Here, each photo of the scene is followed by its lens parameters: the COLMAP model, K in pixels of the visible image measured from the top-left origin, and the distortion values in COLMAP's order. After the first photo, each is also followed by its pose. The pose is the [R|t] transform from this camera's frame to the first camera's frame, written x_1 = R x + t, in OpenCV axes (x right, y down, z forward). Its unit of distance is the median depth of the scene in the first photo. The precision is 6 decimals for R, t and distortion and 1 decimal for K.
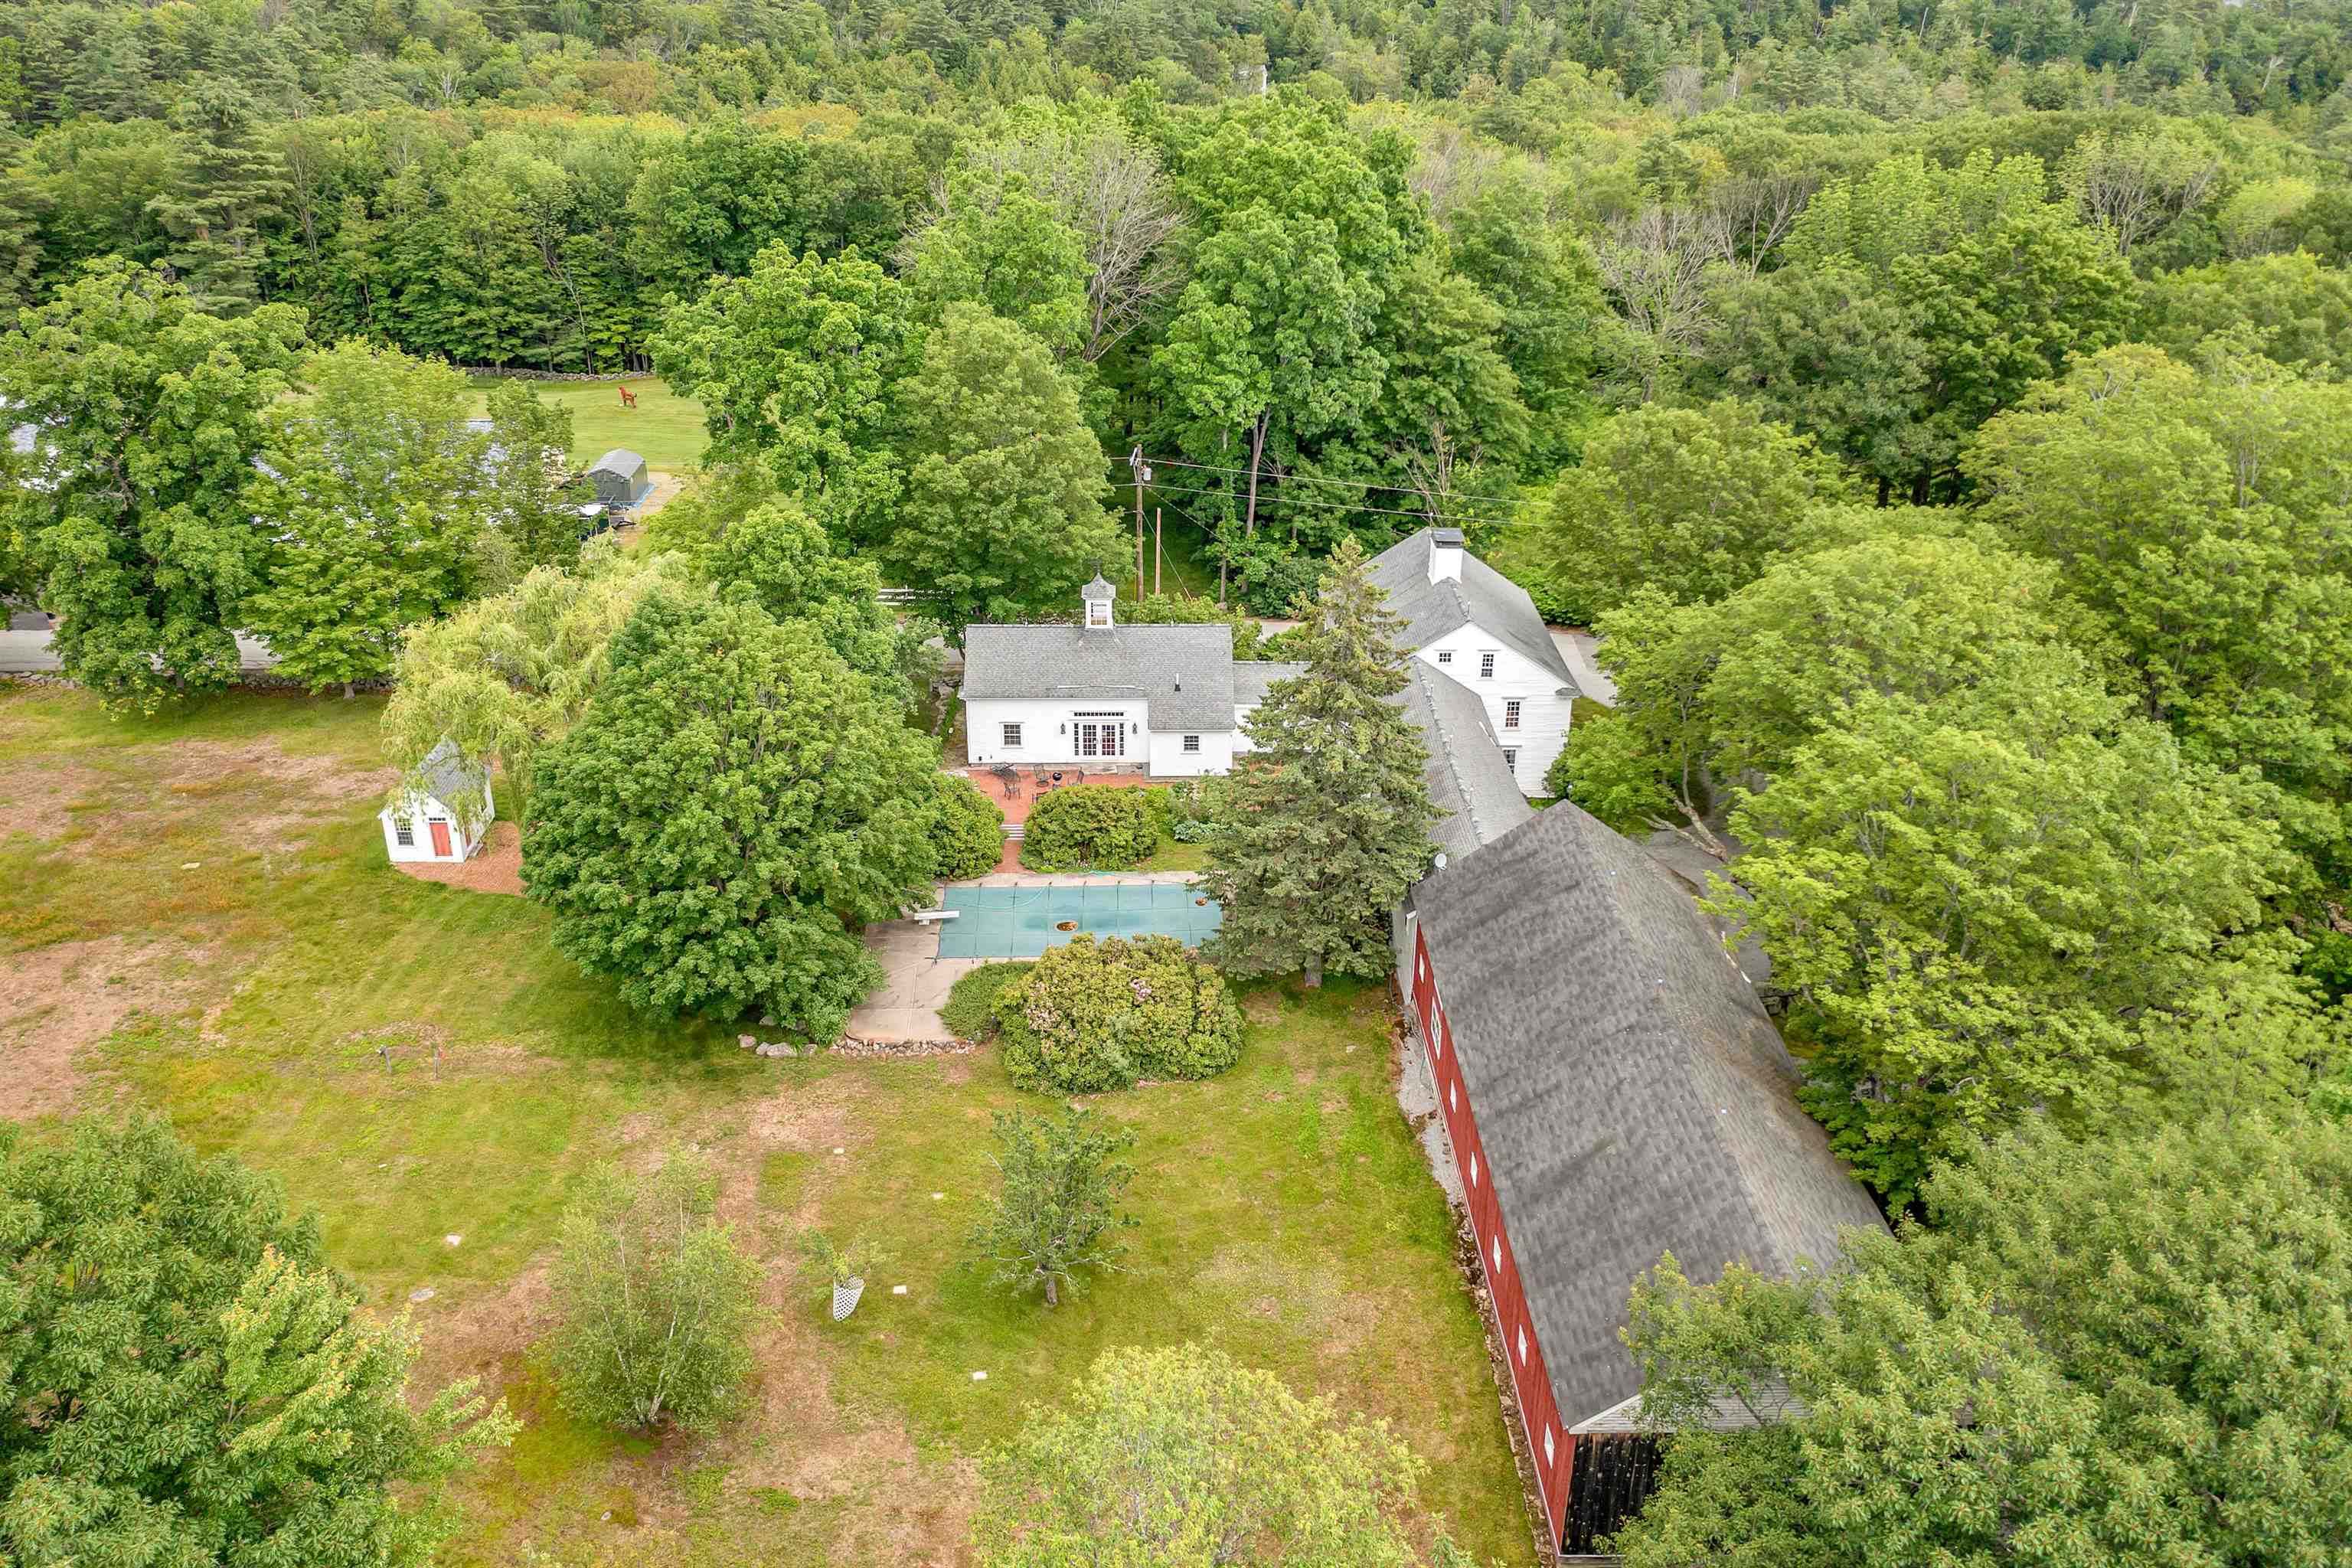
lens RADIAL K [[1851.1, 0, 1178.7], [0, 1851.1, 789.6], [0, 0, 1]] dist [-0.009323, -0.002788]
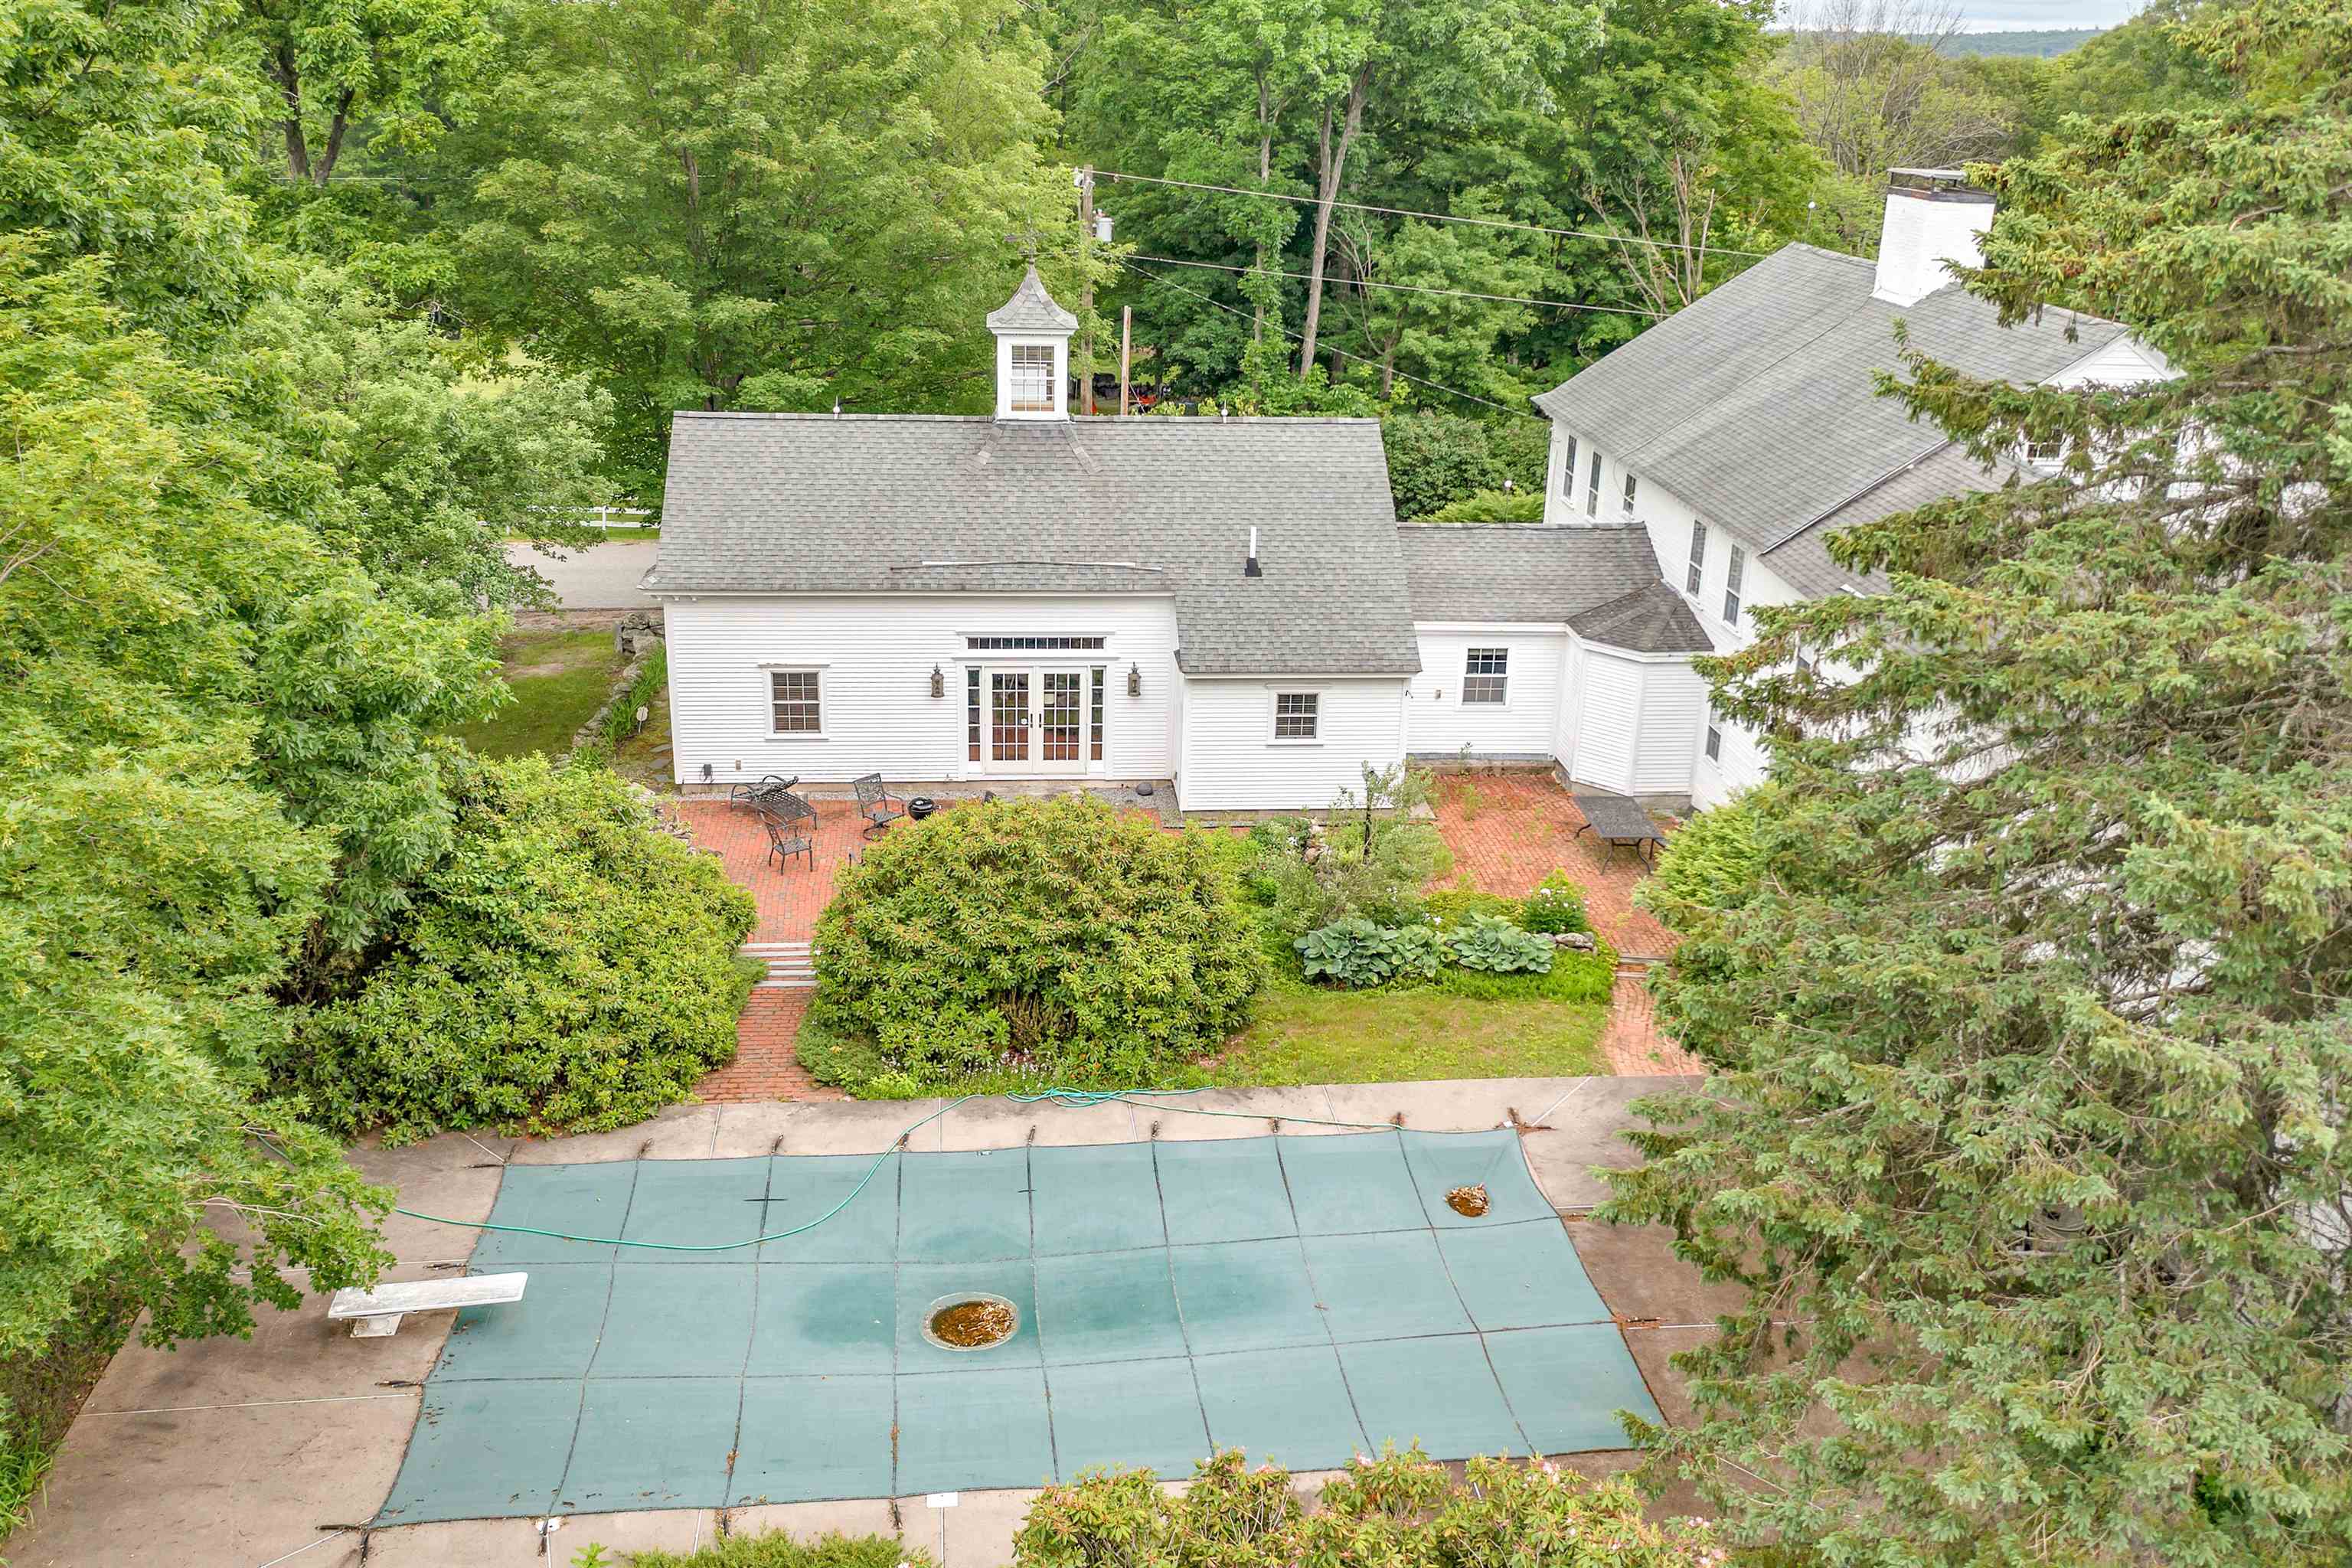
lens RADIAL K [[1851.1, 0, 1171.6], [0, 1851.1, 774.0], [0, 0, 1]] dist [-0.009323, -0.002788]
pose [[0.996879, -0.007154, 0.078617, -0.045616], [0.015258, 0.994568, -0.102966, 0.022838], [-0.077454, 0.103845, 0.991573, 0.643144]]
